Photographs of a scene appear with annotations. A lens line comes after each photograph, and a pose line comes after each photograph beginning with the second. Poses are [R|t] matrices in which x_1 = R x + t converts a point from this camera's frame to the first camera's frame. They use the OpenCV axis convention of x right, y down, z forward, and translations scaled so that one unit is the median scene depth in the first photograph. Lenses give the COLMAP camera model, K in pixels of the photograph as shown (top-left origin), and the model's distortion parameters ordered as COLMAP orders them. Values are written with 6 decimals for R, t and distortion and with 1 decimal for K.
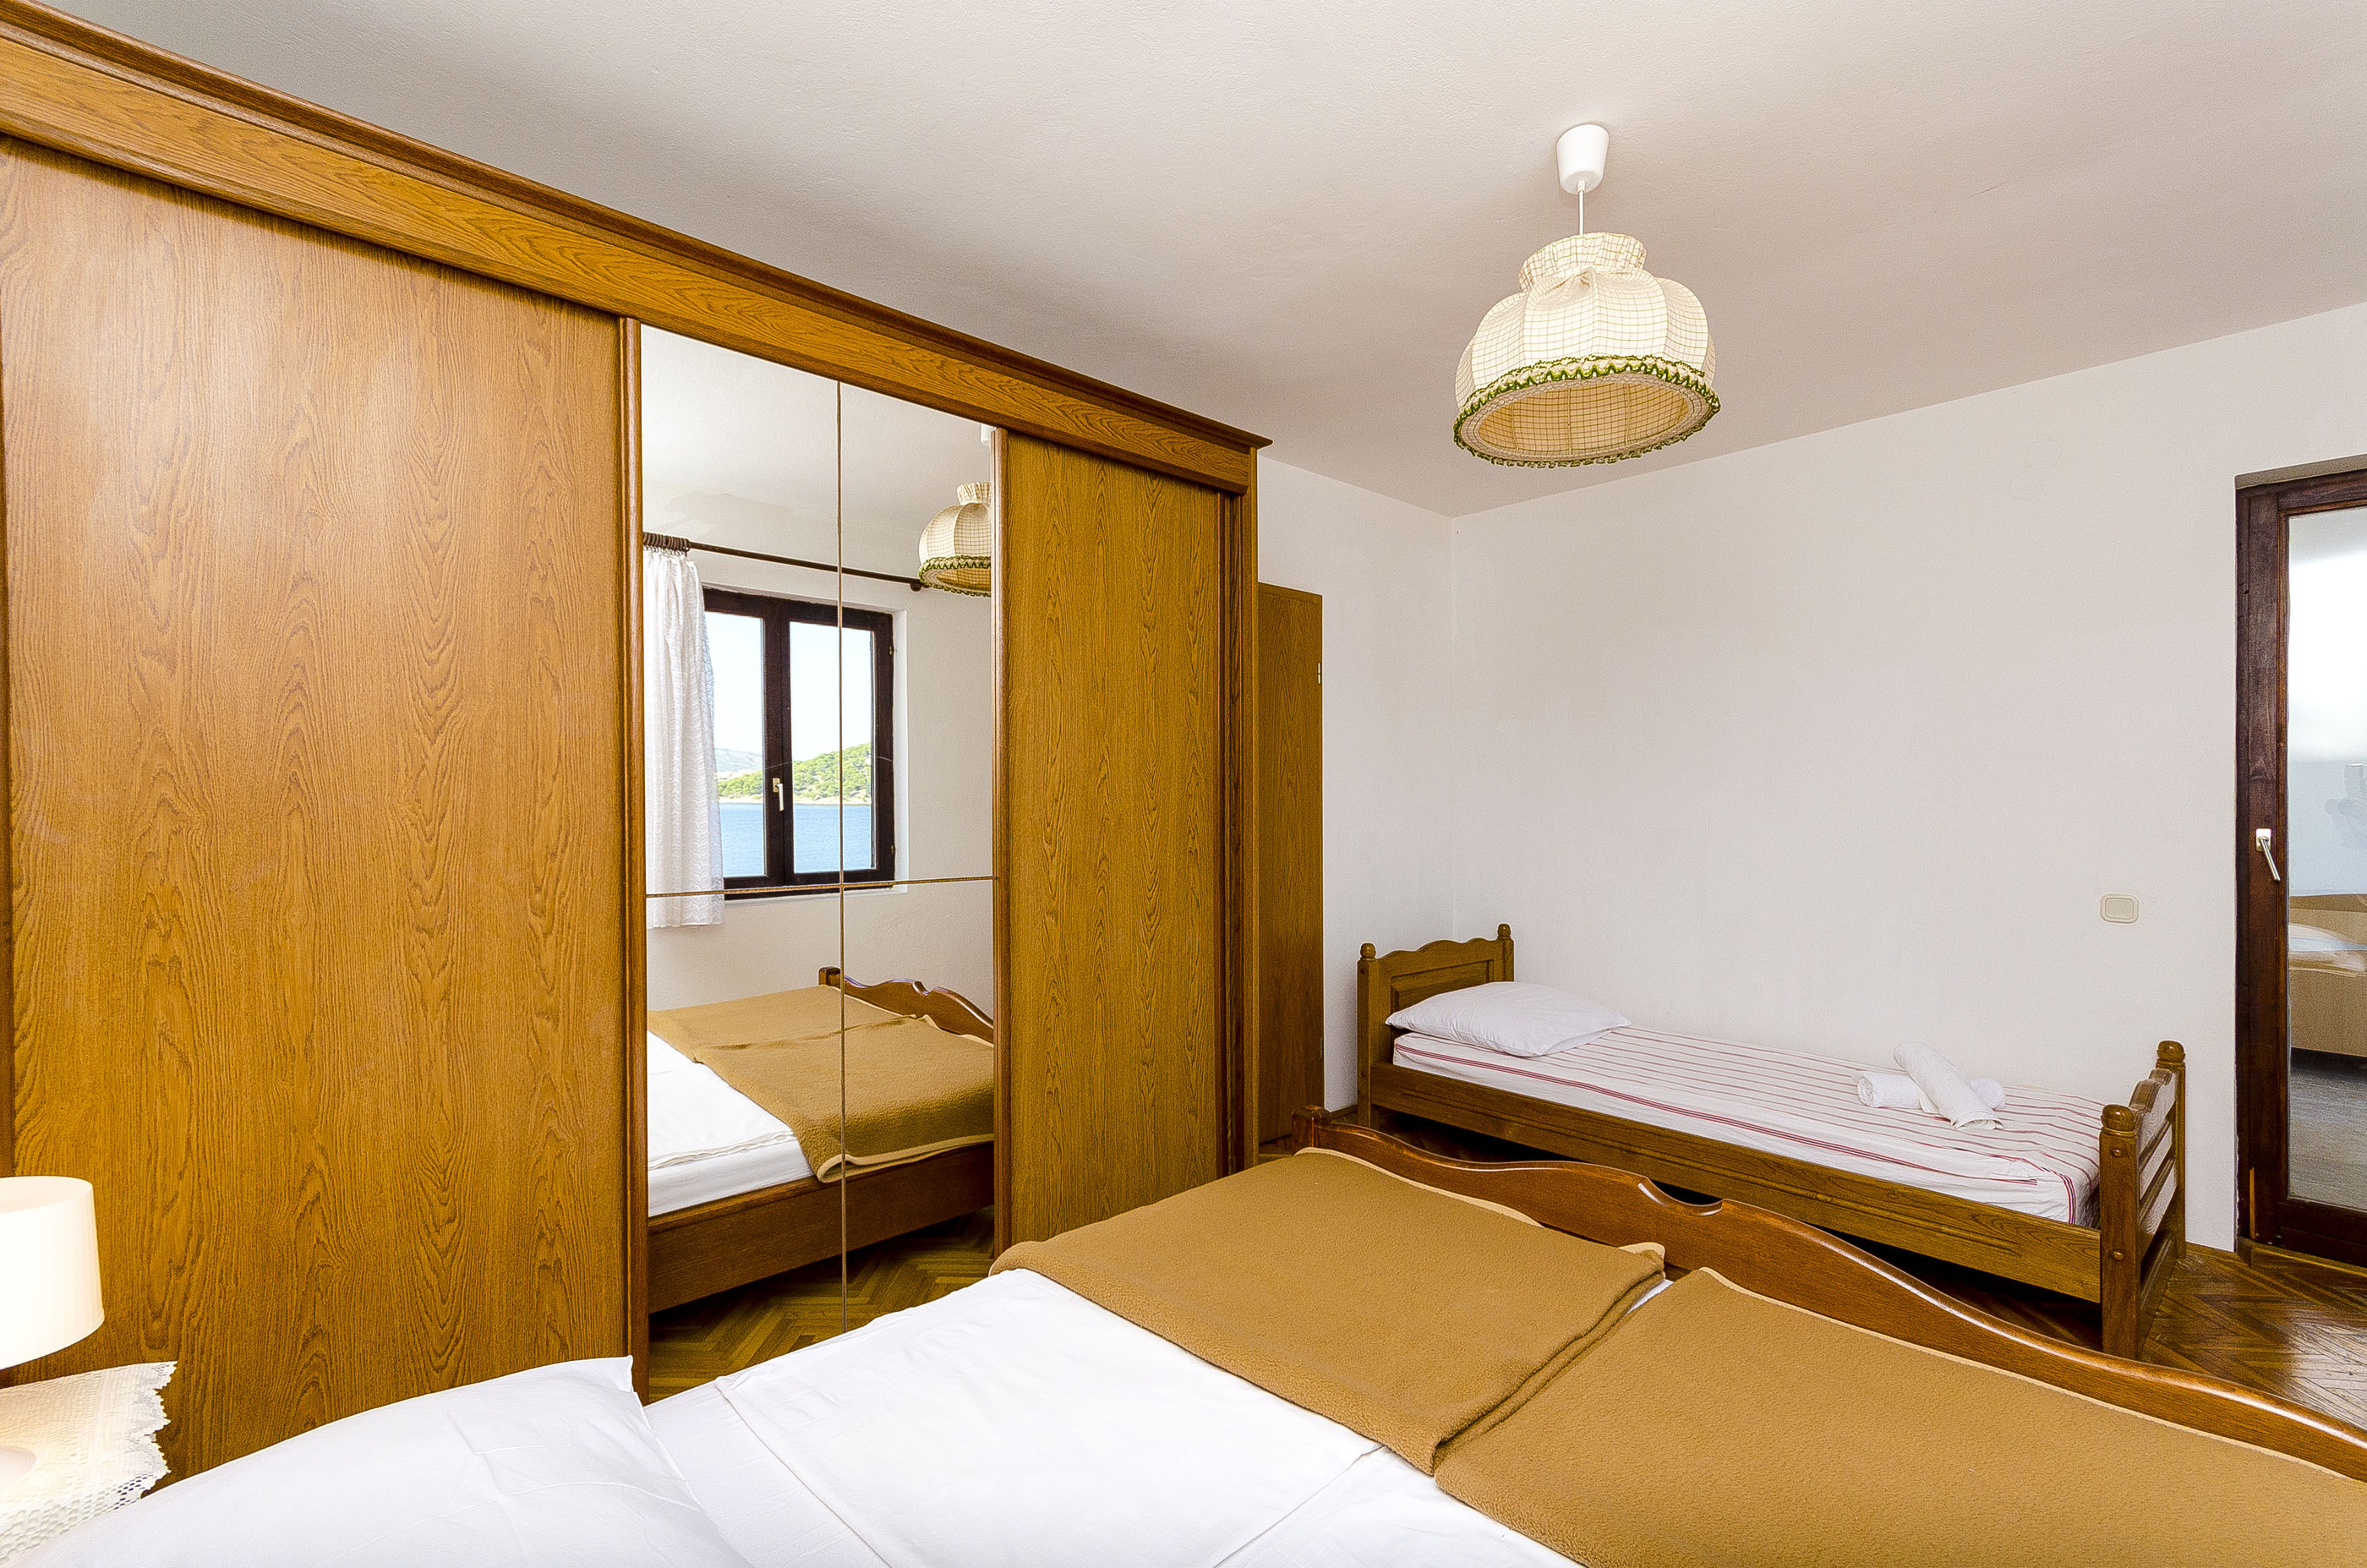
lens RADIAL K [[1048.2, 0, 1183.5], [0, 1048.2, 784.0], [0, 0, 1]] dist [-0.000648, -0.000095]
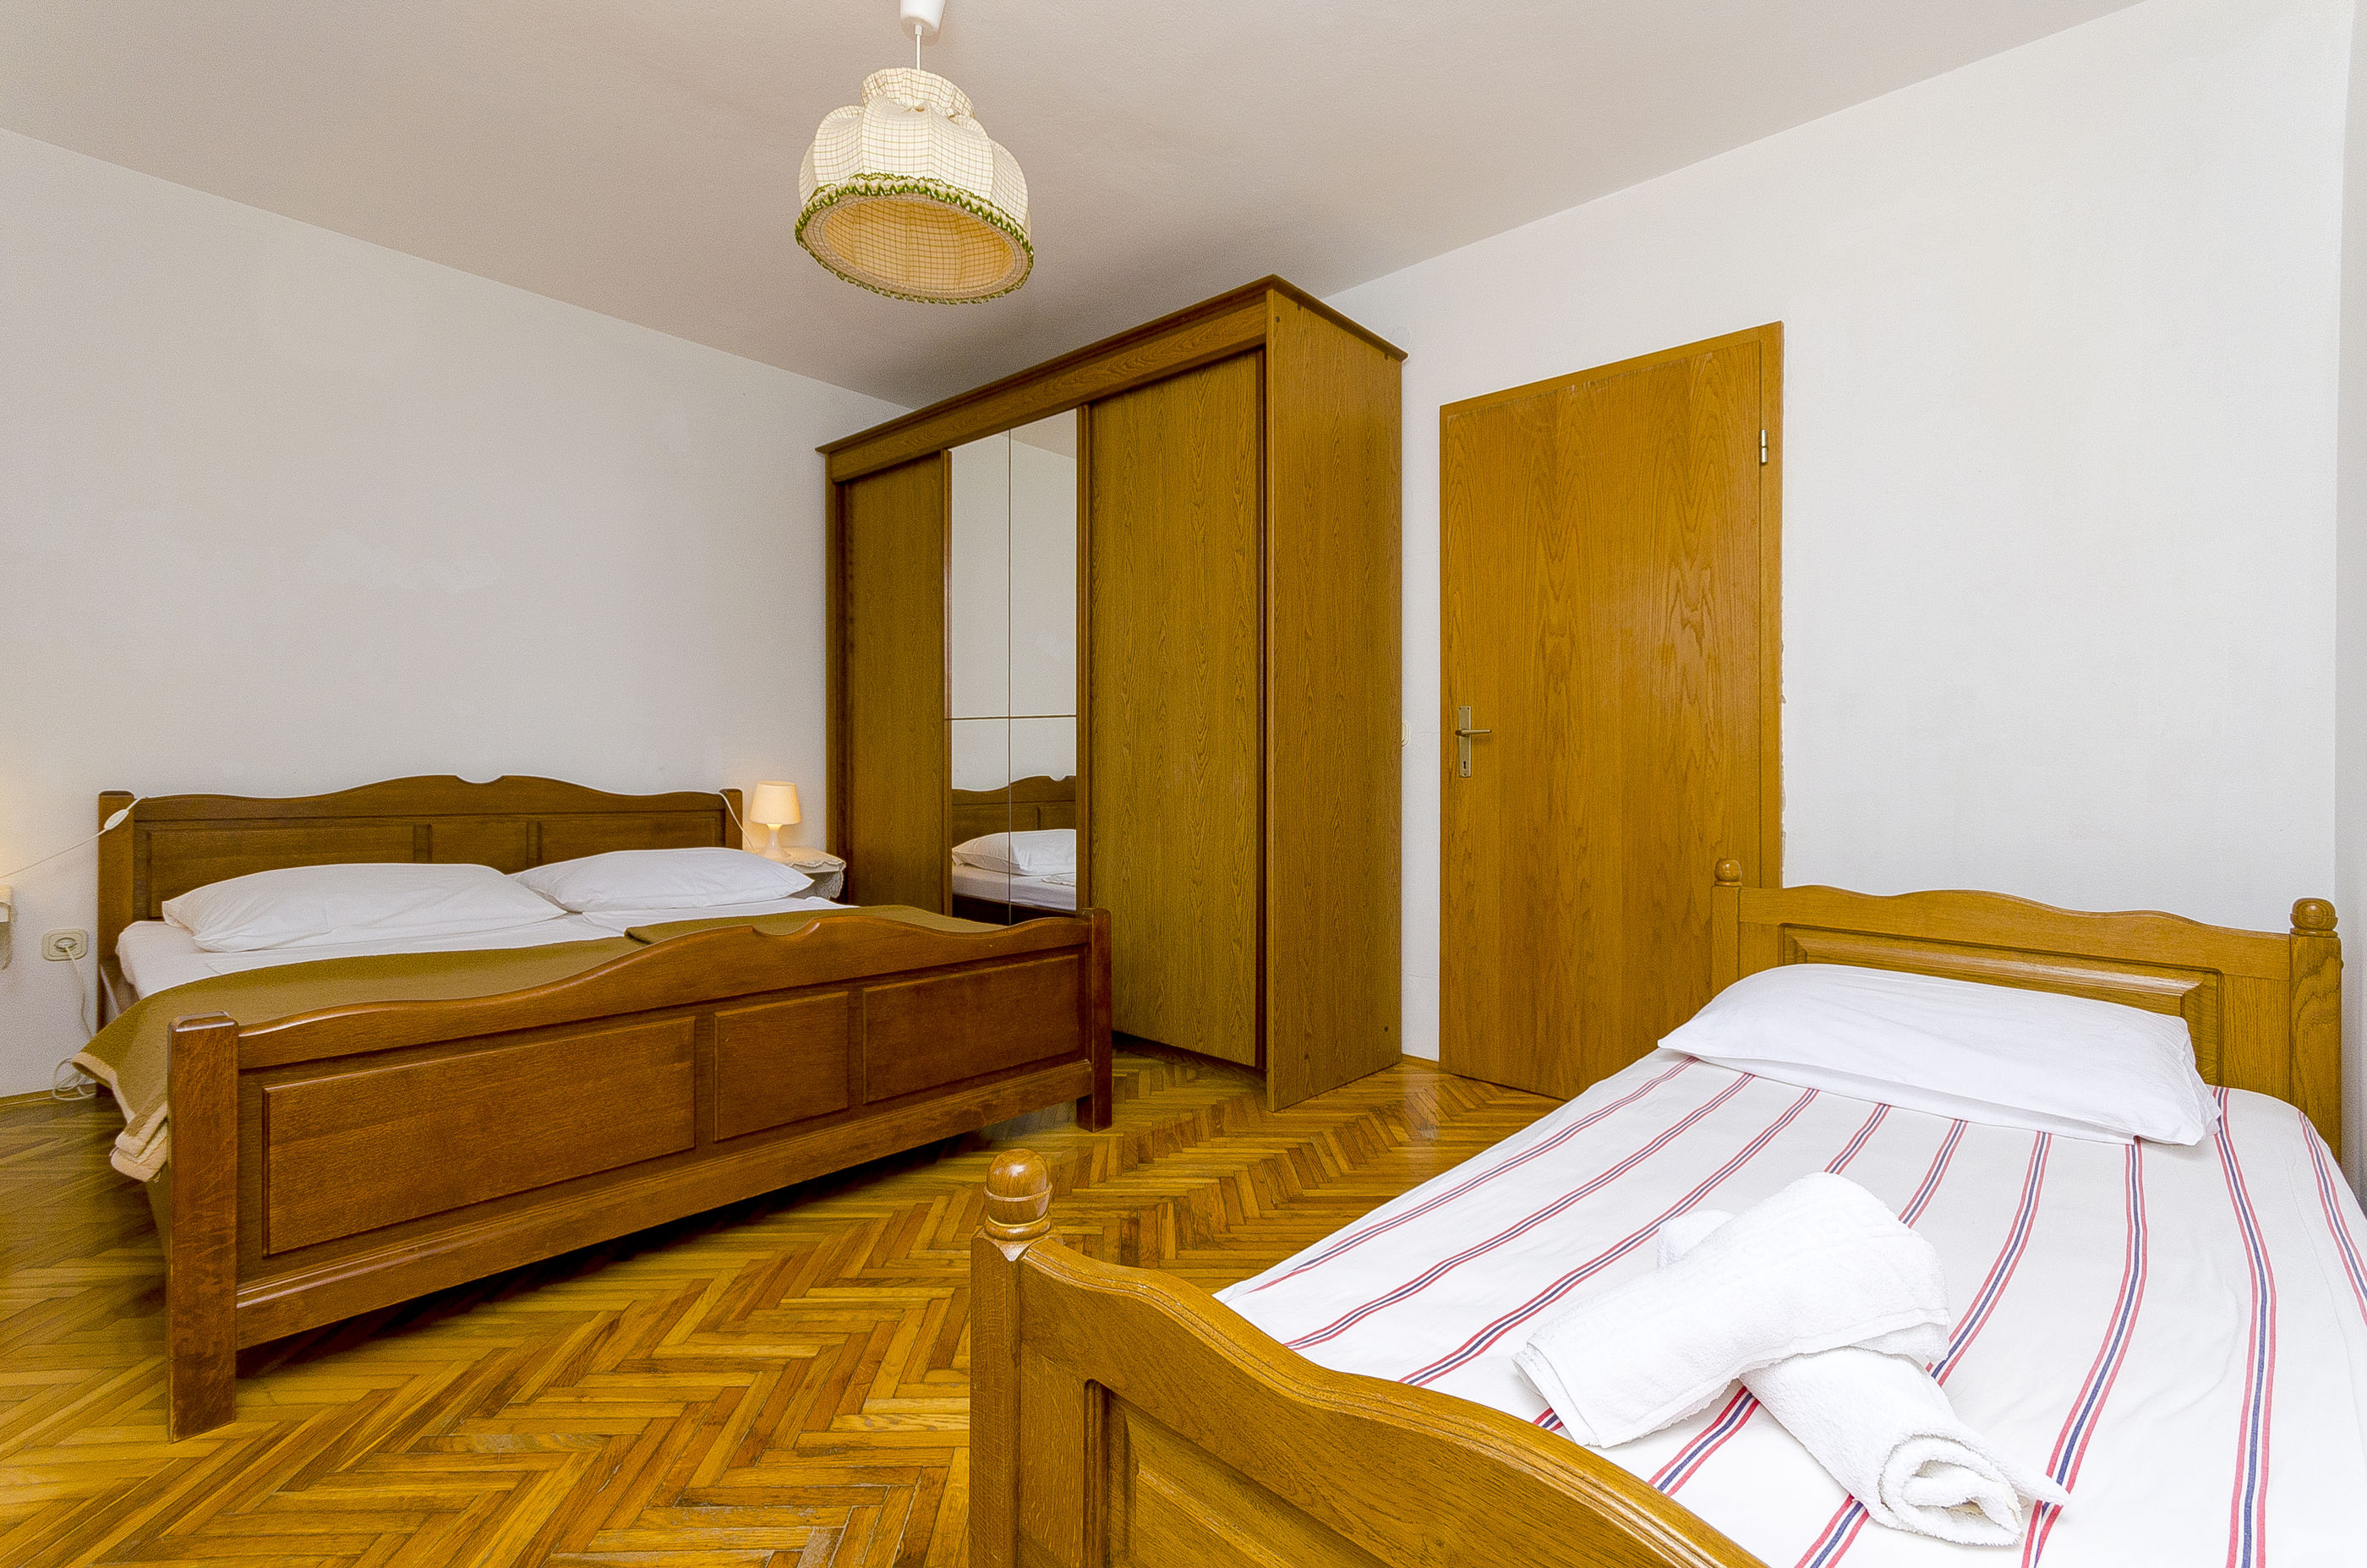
lens RADIAL K [[1022.1, 0, 1185.0], [0, 1022.1, 769.6], [0, 0, 1]] dist [-0.001363, -0.000065]
pose [[0.087014, -0.002134, -0.996205, 1.073597], [-0.004868, 0.999985, -0.002568, 0.143110], [0.996195, 0.005073, 0.087003, 0.877810]]
